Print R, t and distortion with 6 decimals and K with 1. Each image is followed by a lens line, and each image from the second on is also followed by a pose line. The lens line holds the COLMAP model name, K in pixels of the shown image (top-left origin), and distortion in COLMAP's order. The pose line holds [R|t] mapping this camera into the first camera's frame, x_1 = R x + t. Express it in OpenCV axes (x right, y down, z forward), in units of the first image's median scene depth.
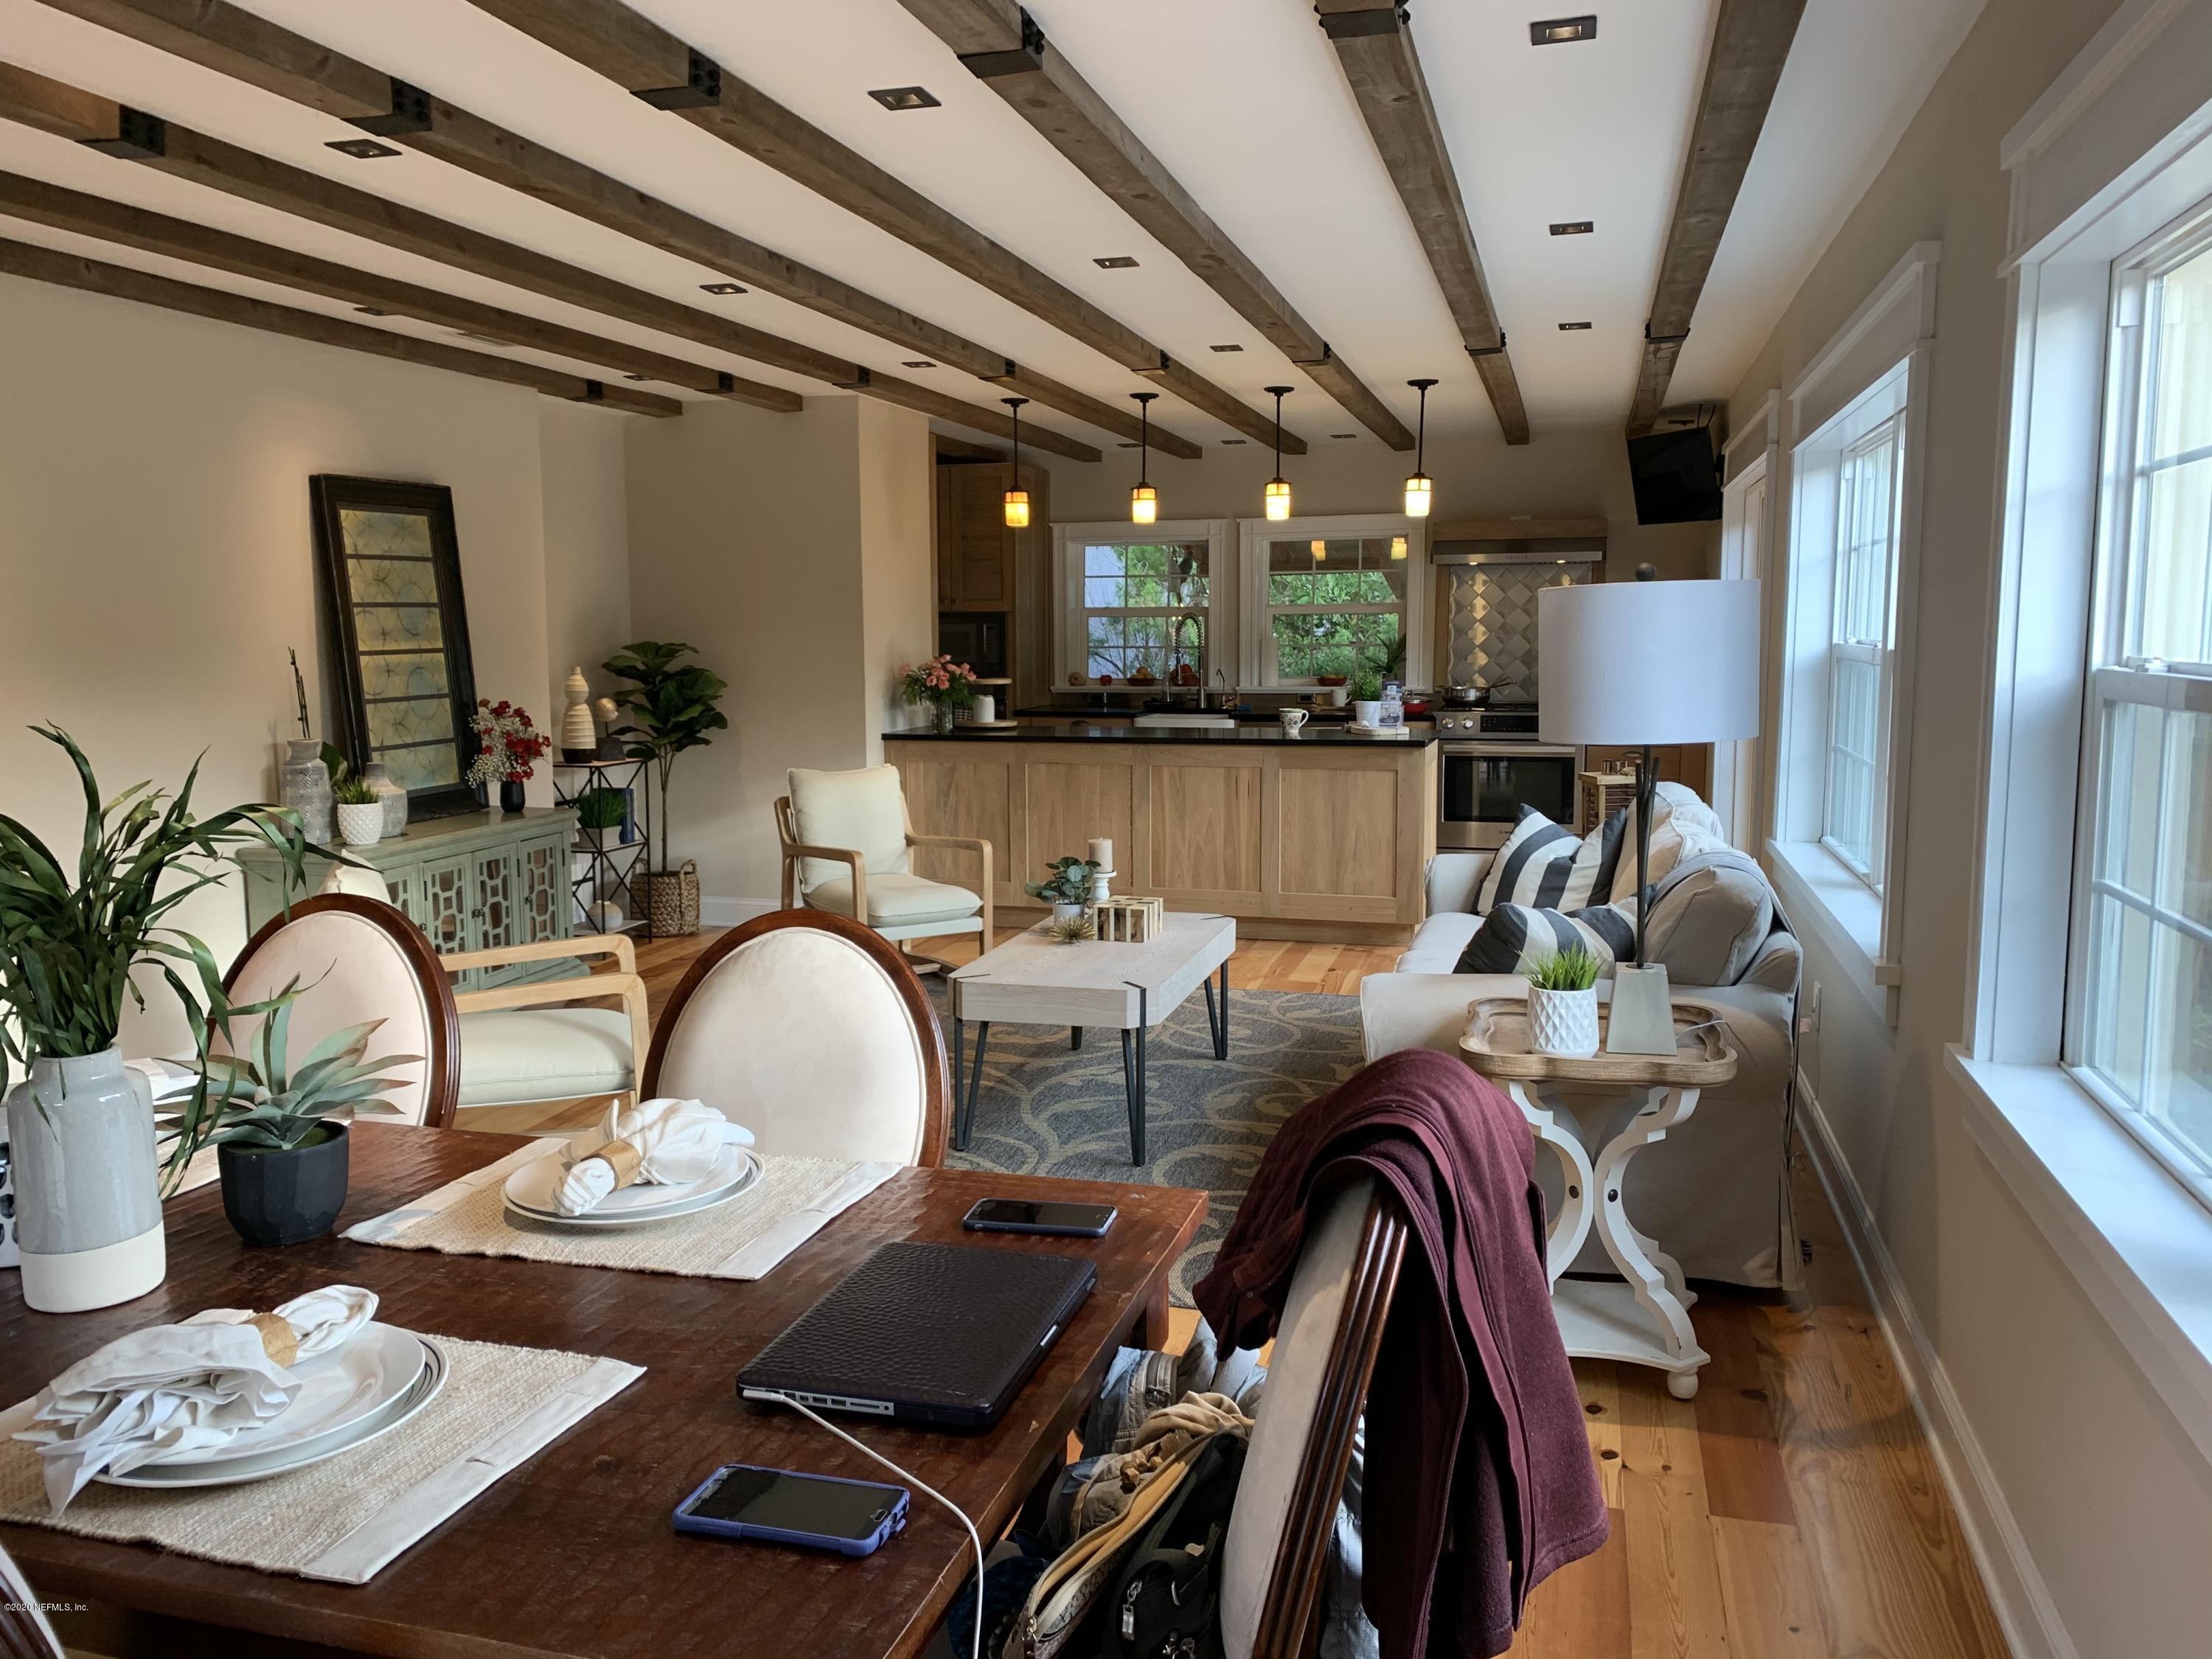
lens RADIAL K [[1674.1, 0, 1121.4], [0, 1674.1, 815.5], [0, 0, 1]] dist [0.001432, -0.032789]
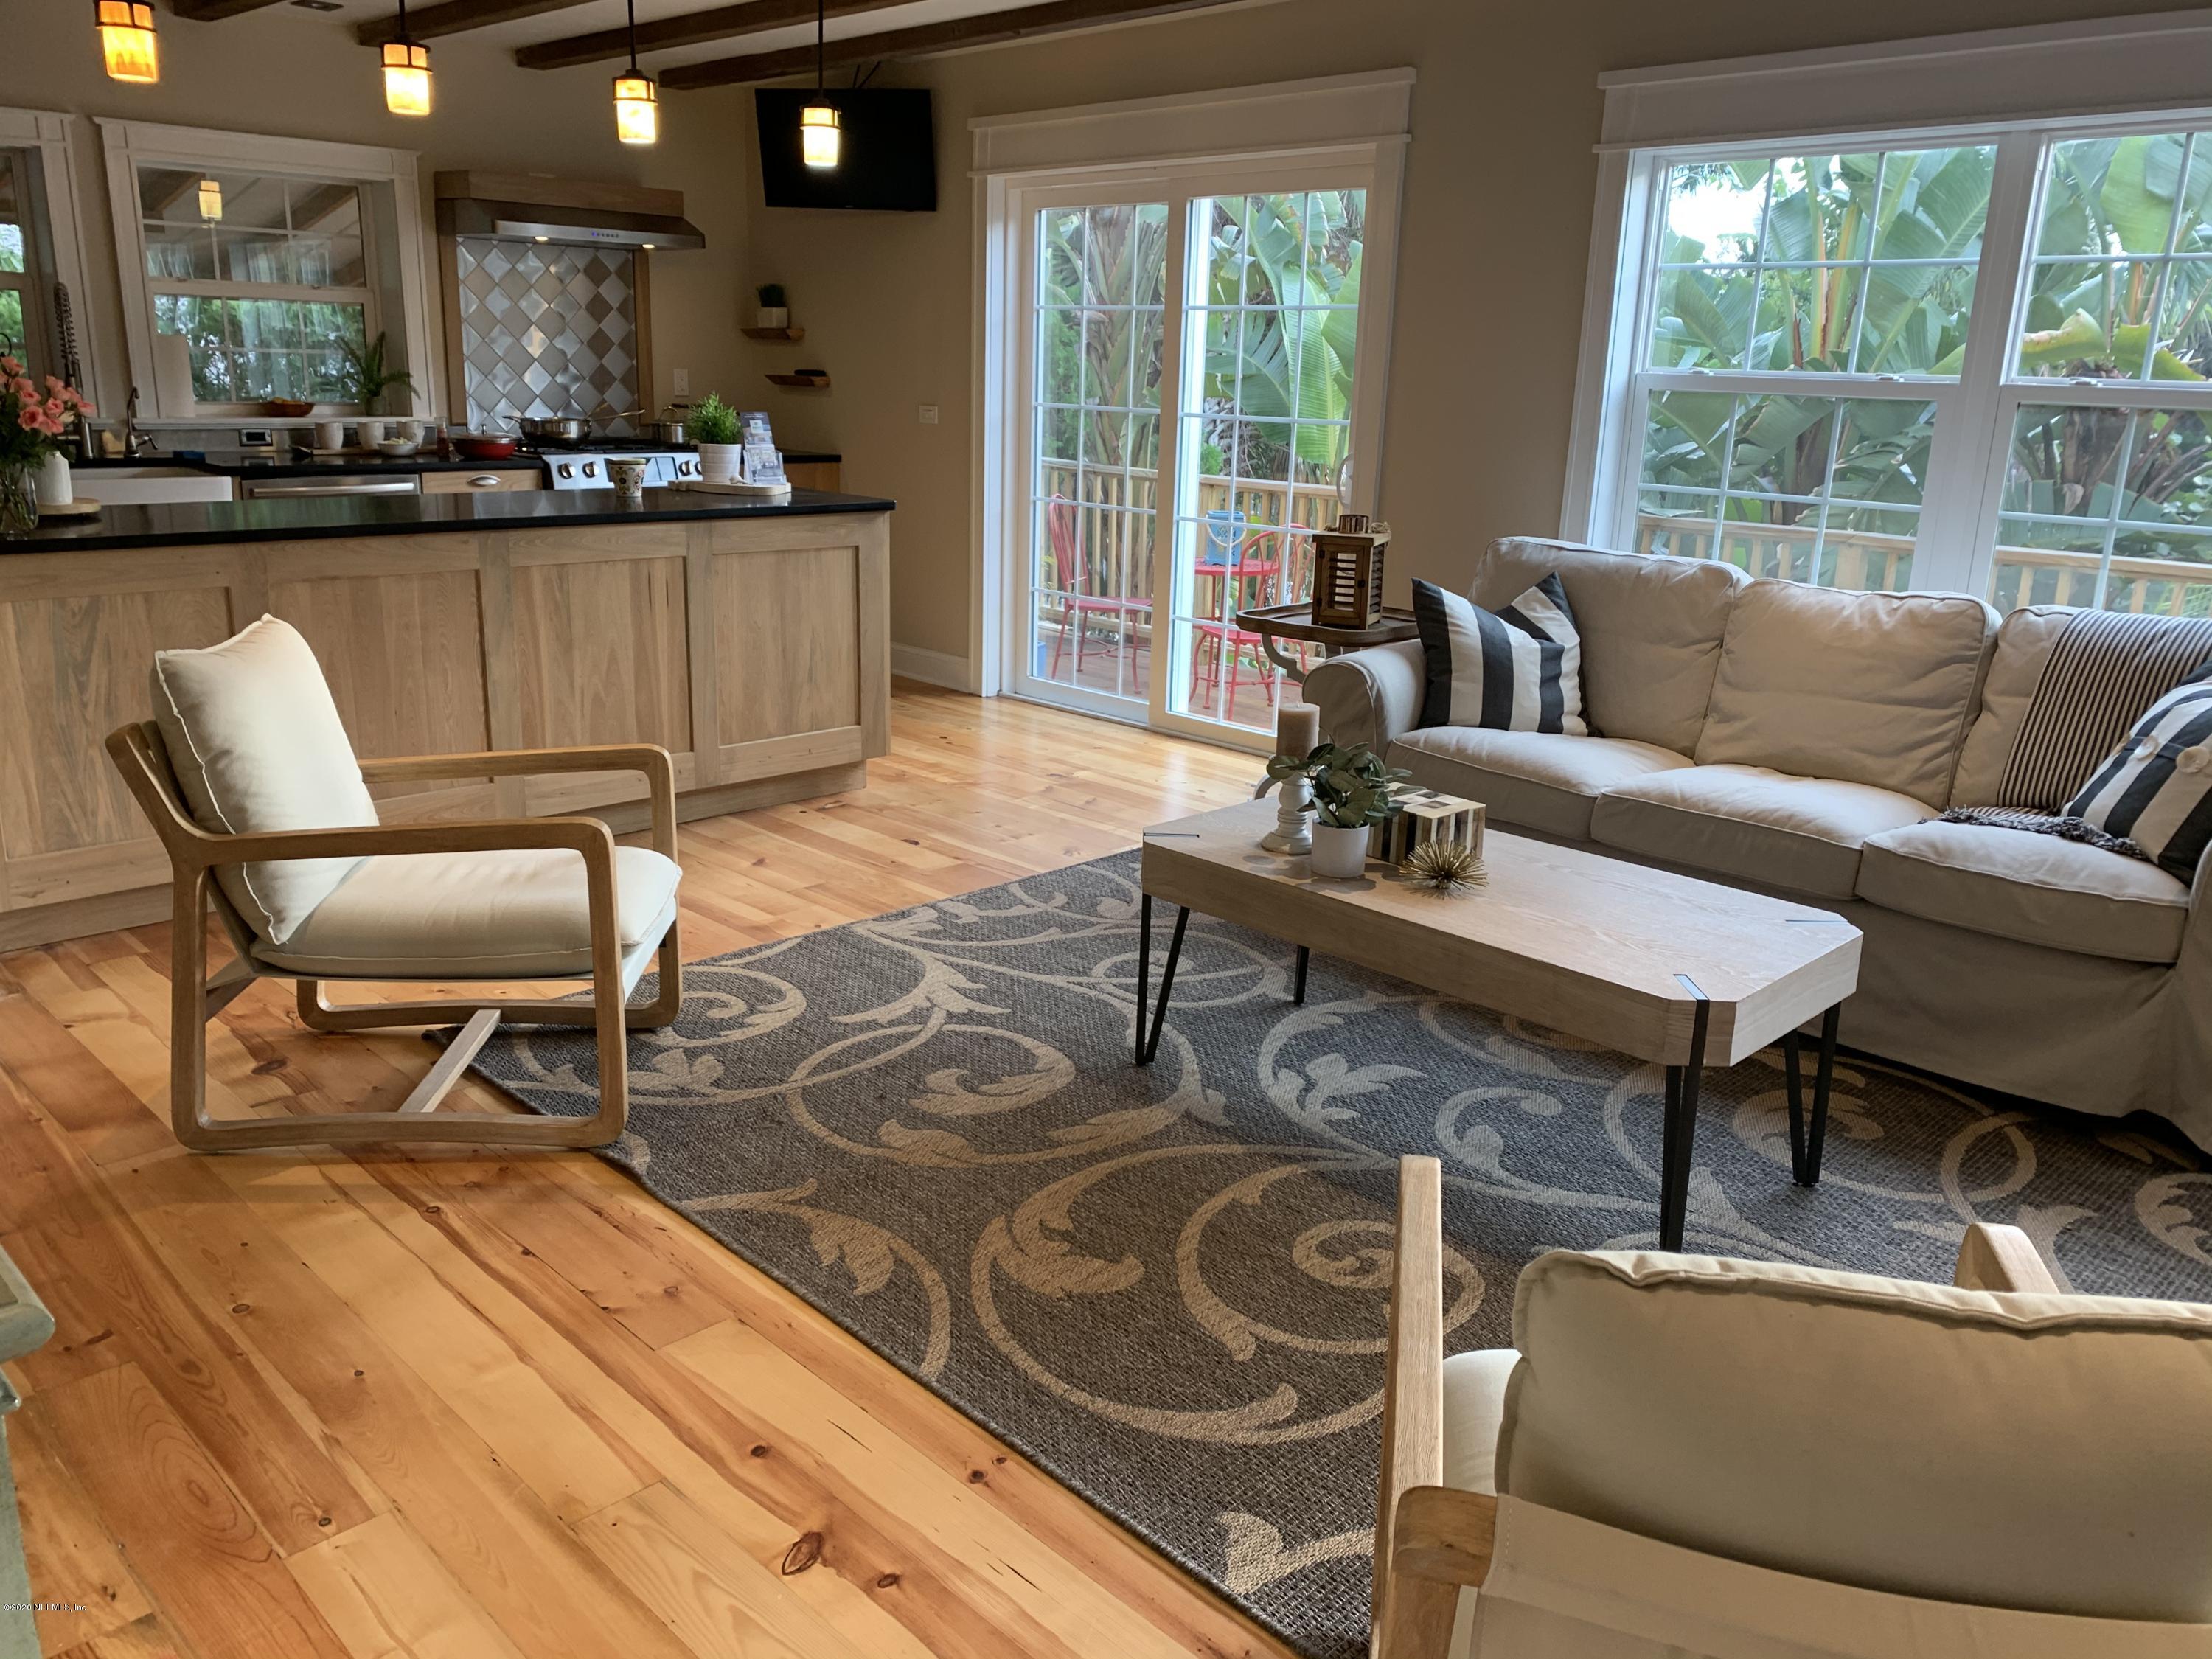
lens RADIAL K [[1674.1, 0, 1121.4], [0, 1674.1, 815.5], [0, 0, 1]] dist [0.001432, -0.032789]
pose [[0.503082, -0.208118, 0.838806, -0.376744], [0.070994, 0.977244, 0.199887, -0.047007], [-0.861318, -0.041009, 0.506408, 0.533977]]
